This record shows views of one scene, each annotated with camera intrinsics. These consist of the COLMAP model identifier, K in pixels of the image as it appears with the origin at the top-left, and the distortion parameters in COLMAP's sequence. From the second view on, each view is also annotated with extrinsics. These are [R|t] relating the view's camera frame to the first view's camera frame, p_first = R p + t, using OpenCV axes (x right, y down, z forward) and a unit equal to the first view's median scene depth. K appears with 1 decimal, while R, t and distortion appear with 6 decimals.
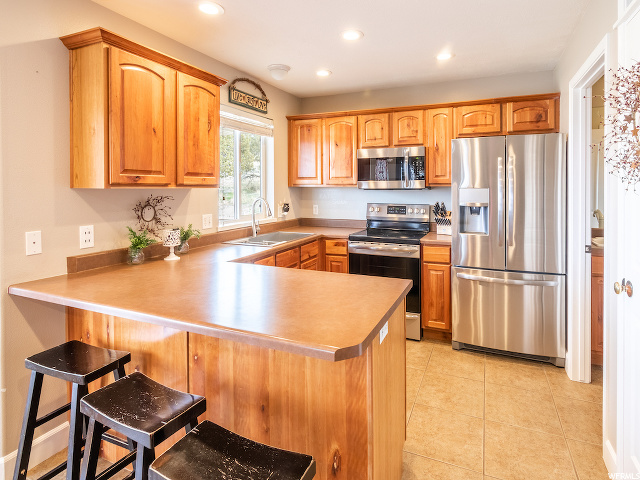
lens RADIAL K [[314.8, 0, 340.9], [0, 314.8, 198.9], [0, 0, 1]] dist [-0.004359, 0.000107]
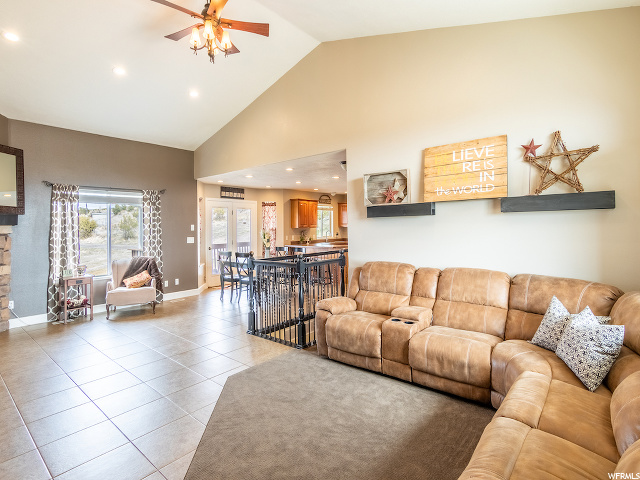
lens RADIAL K [[339.3, 0, 320.5], [0, 339.3, 238.3], [0, 0, 1]] dist [0.000899, -0.000891]
pose [[0.955401, 0.001603, -0.295306, 0.693085], [-0.002173, 0.999996, -0.001600, 0.081708], [0.295303, 0.002171, 0.955401, -2.346327]]
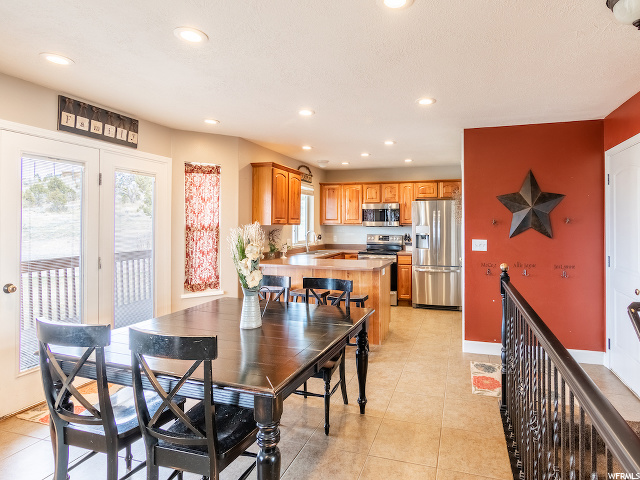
lens RADIAL K [[339.3, 0, 357.9], [0, 339.3, 235.1], [0, 0, 1]] dist [0.000899, -0.000891]
pose [[0.992638, 0.002214, 0.121099, -0.214285], [-0.000952, 0.999945, -0.010473, 0.040314], [-0.121116, 0.010280, 0.992585, -0.940579]]
